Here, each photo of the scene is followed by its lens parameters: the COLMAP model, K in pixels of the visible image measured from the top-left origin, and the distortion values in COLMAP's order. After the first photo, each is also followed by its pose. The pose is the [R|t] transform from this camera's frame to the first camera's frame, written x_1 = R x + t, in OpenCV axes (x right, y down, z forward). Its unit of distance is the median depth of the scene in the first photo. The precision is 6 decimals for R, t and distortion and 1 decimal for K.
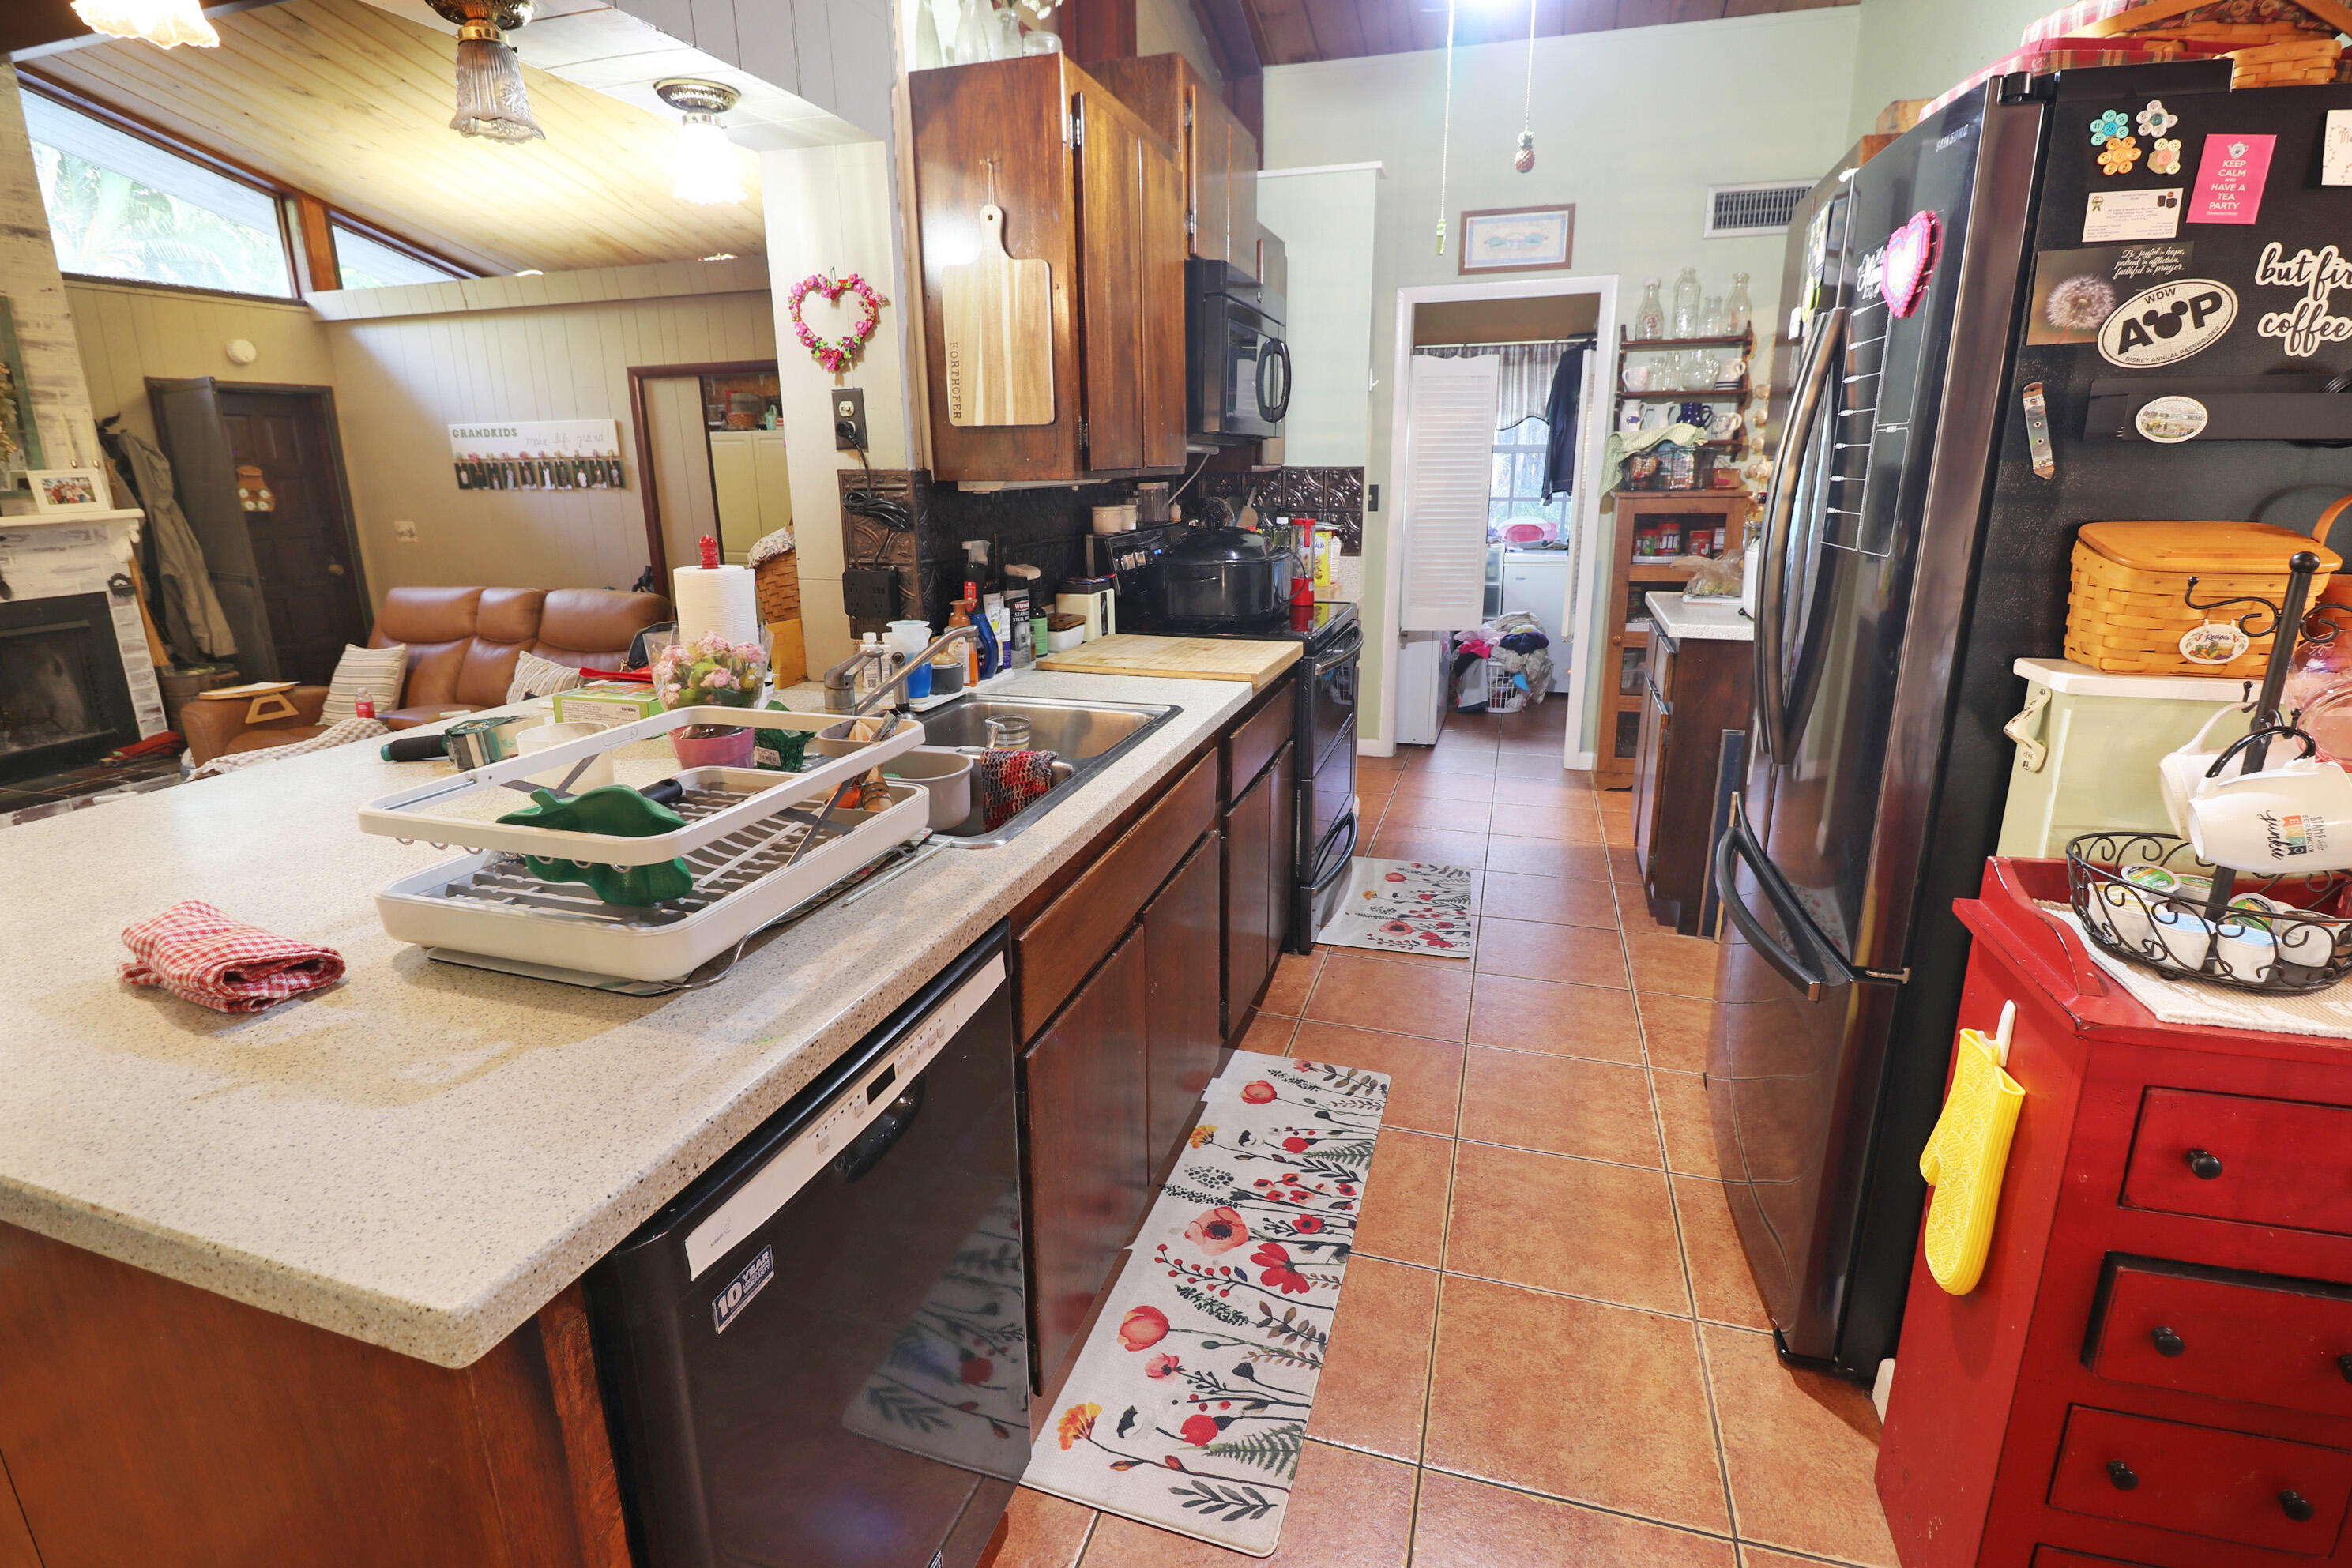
lens RADIAL K [[1103.6, 0, 1184.9], [0, 1103.6, 754.4], [0, 0, 1]] dist [-0.020270, -0.003334]
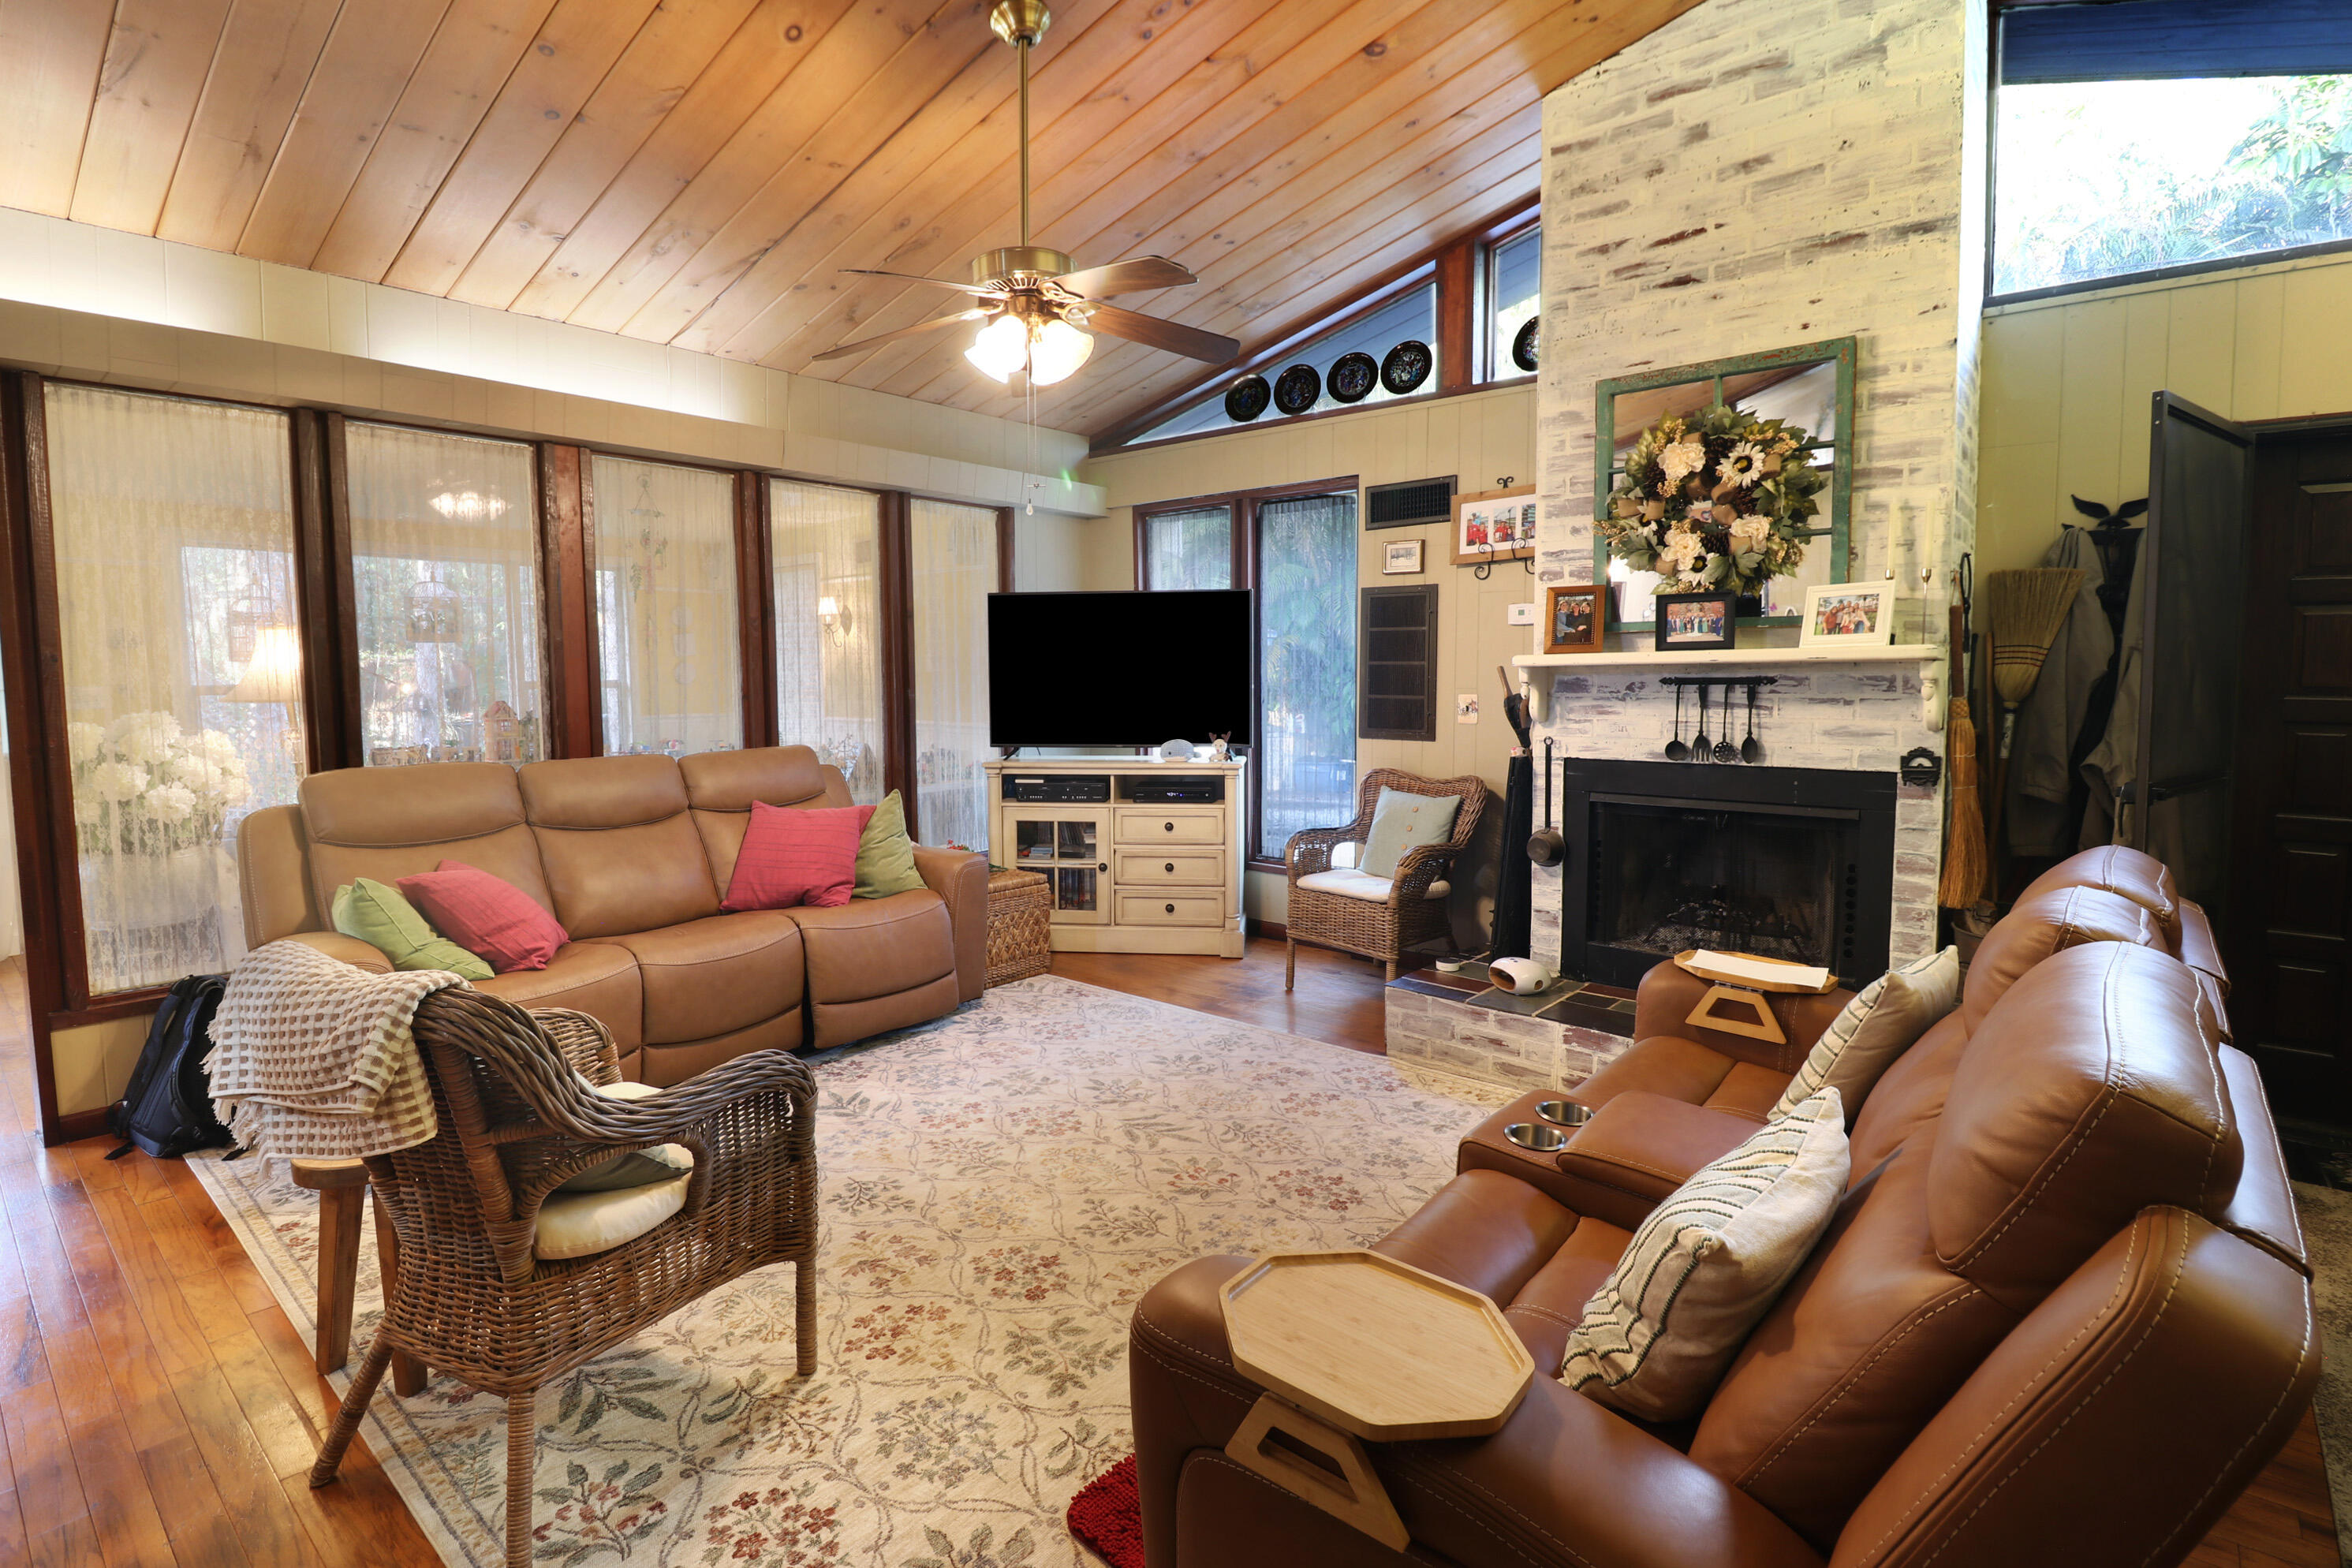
lens RADIAL K [[1103.7, 0, 1168.2], [0, 1103.7, 751.0], [0, 0, 1]] dist [-0.020270, -0.003334]
pose [[-0.408262, 0.074206, -0.909844, -0.254181], [-0.226806, 0.957192, 0.179839, -0.188759], [0.884240, 0.279780, -0.373955, 0.890067]]
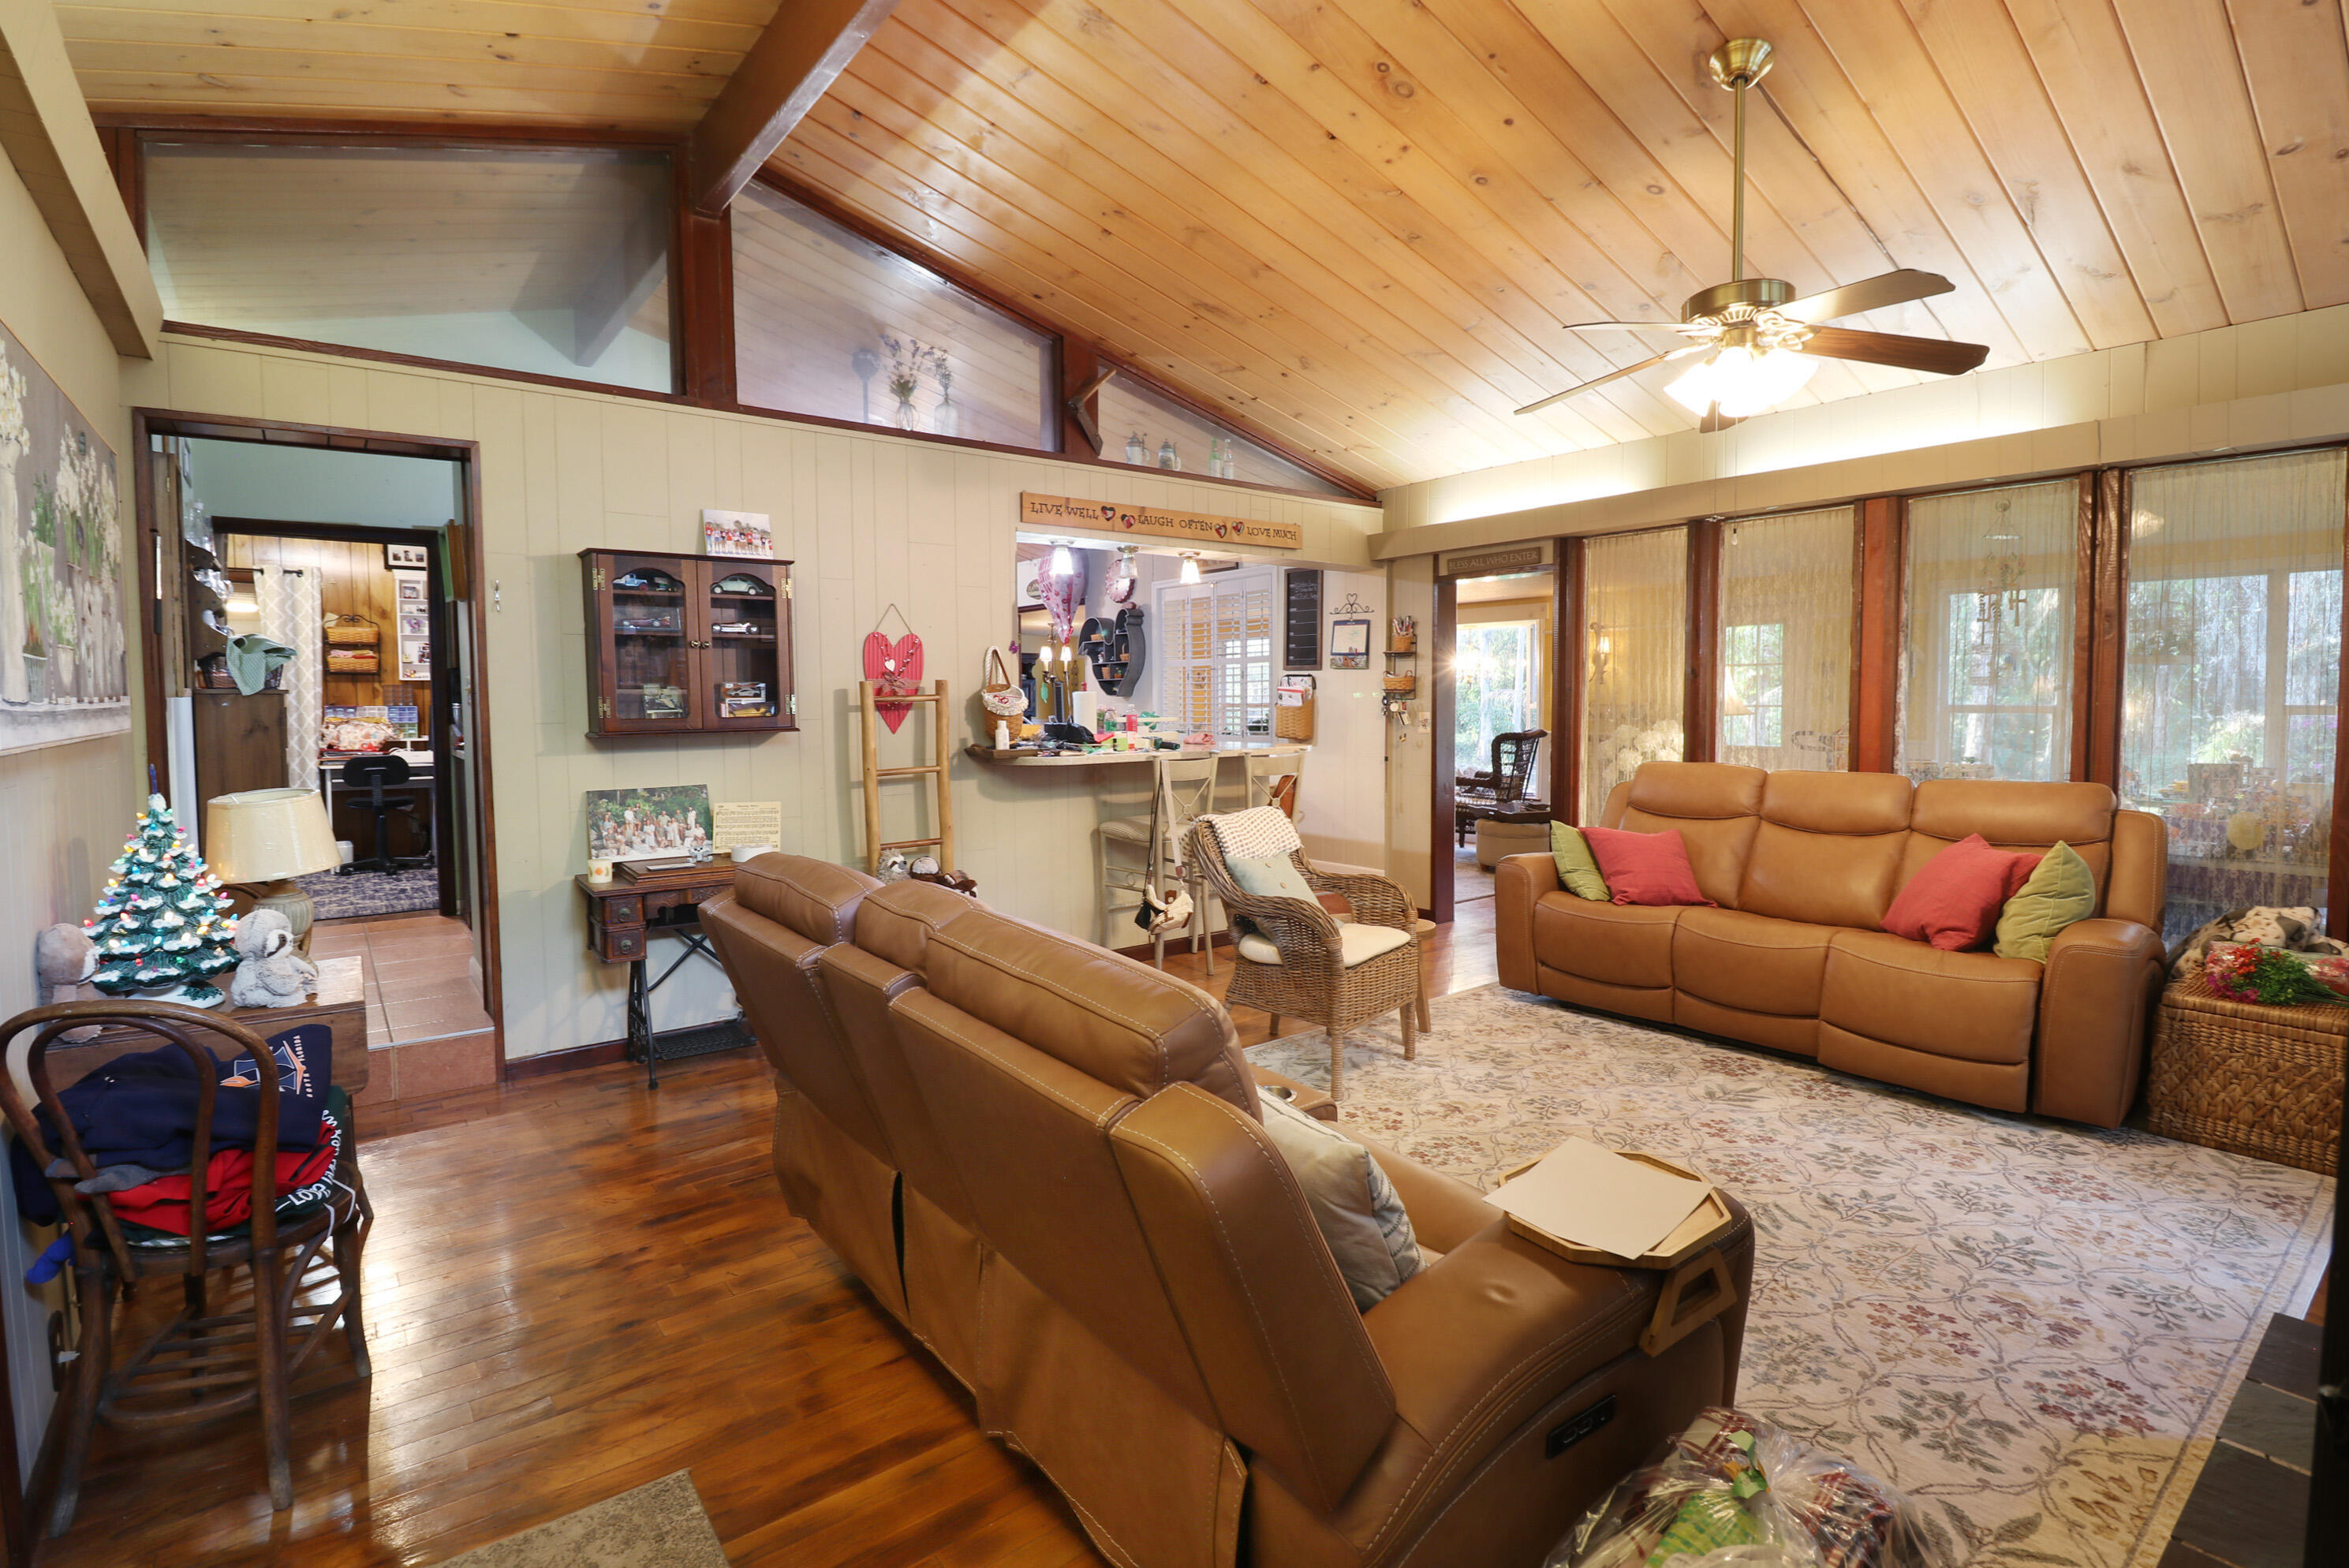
lens RADIAL K [[1102.2, 0, 1183.4], [0, 1102.2, 766.8], [0, 0, 1]] dist [-0.020270, -0.003334]
pose [[-0.817798, -0.023382, 0.575030, -0.869070], [0.161492, 0.949706, 0.268288, -0.283638], [-0.552382, 0.312268, -0.772892, 1.225644]]
